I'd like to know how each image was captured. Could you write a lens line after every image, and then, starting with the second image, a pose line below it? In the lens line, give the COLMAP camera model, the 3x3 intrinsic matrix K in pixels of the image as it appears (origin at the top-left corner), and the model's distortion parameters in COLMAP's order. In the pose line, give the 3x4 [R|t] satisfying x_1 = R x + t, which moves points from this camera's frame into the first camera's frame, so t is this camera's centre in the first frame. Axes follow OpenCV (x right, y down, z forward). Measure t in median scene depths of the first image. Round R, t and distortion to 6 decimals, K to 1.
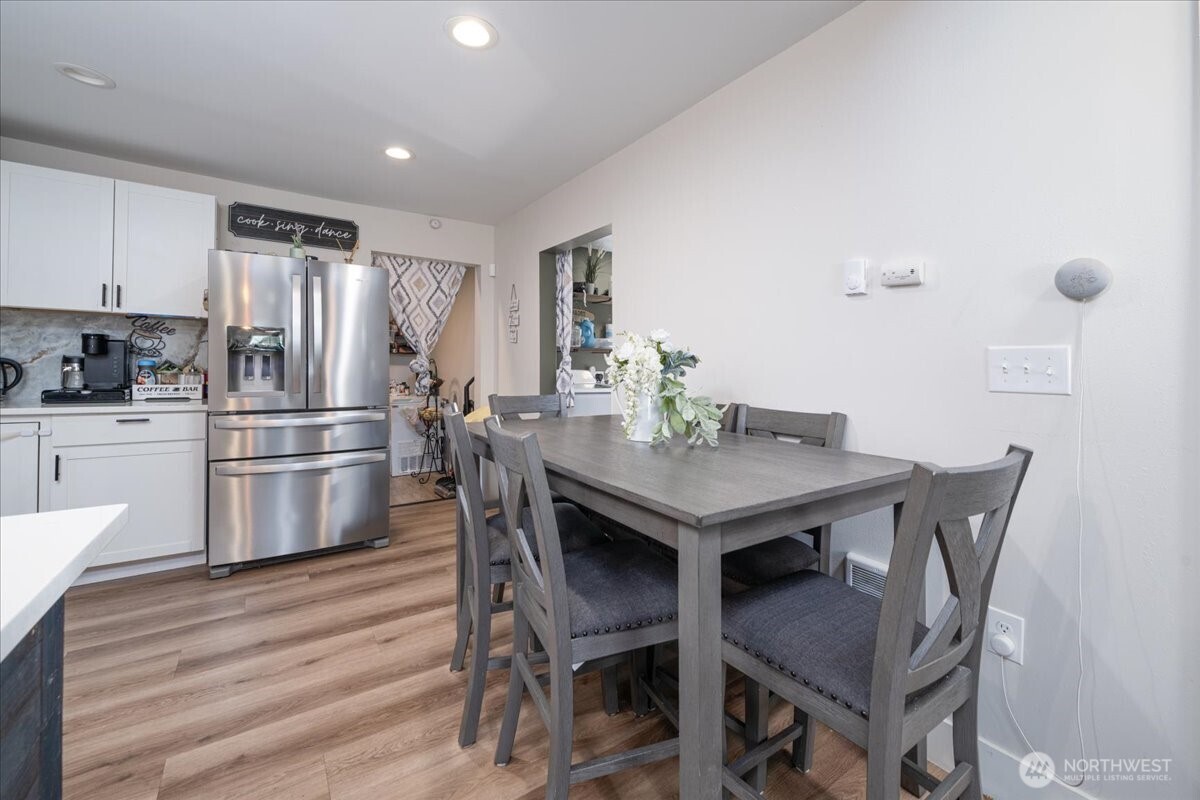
lens RADIAL K [[508.6, 0, 614.0], [0, 508.6, 366.9], [0, 0, 1]] dist [-0.004760, -0.000818]
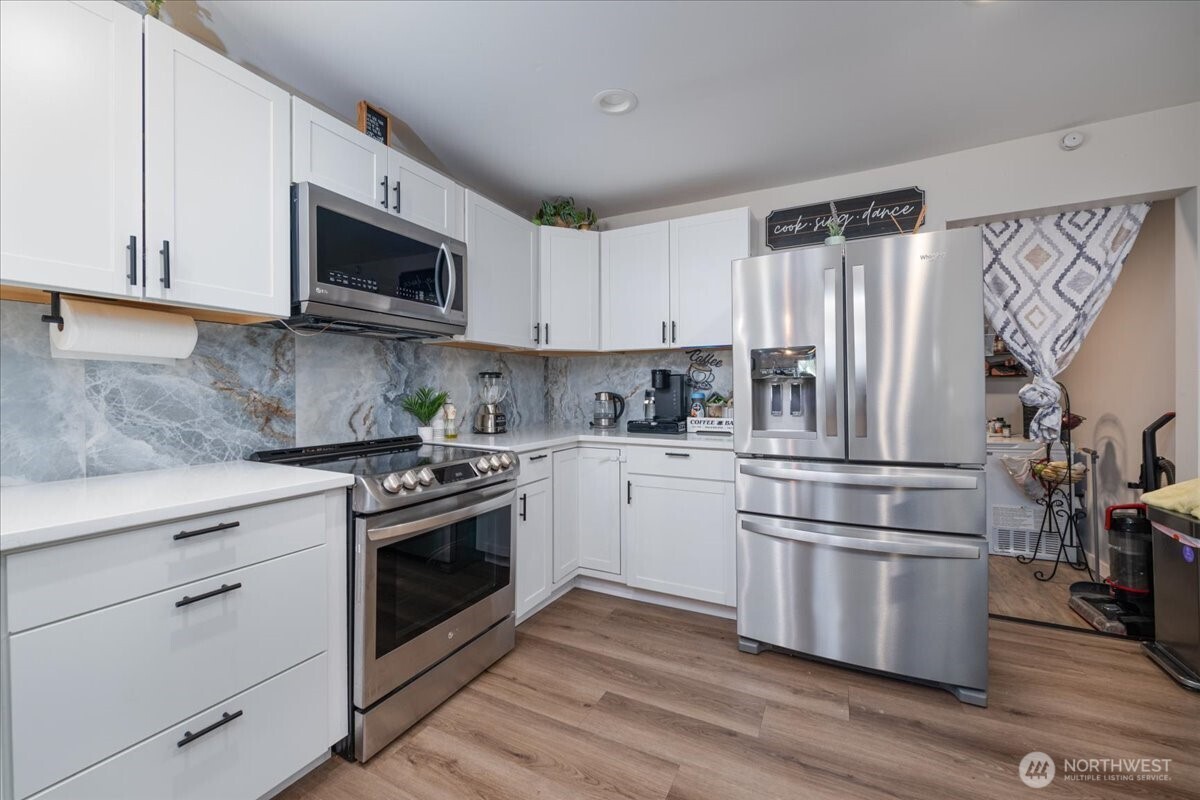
lens RADIAL K [[469.2, 0, 600.7], [0, 469.2, 398.2], [0, 0, 1]] dist [-0.003350, -0.000634]
pose [[0.470709, -0.006848, -0.882262, -0.177520], [0.011884, 0.999928, -0.001421, -0.003533], [0.882208, -0.009816, 0.470757, 0.362746]]
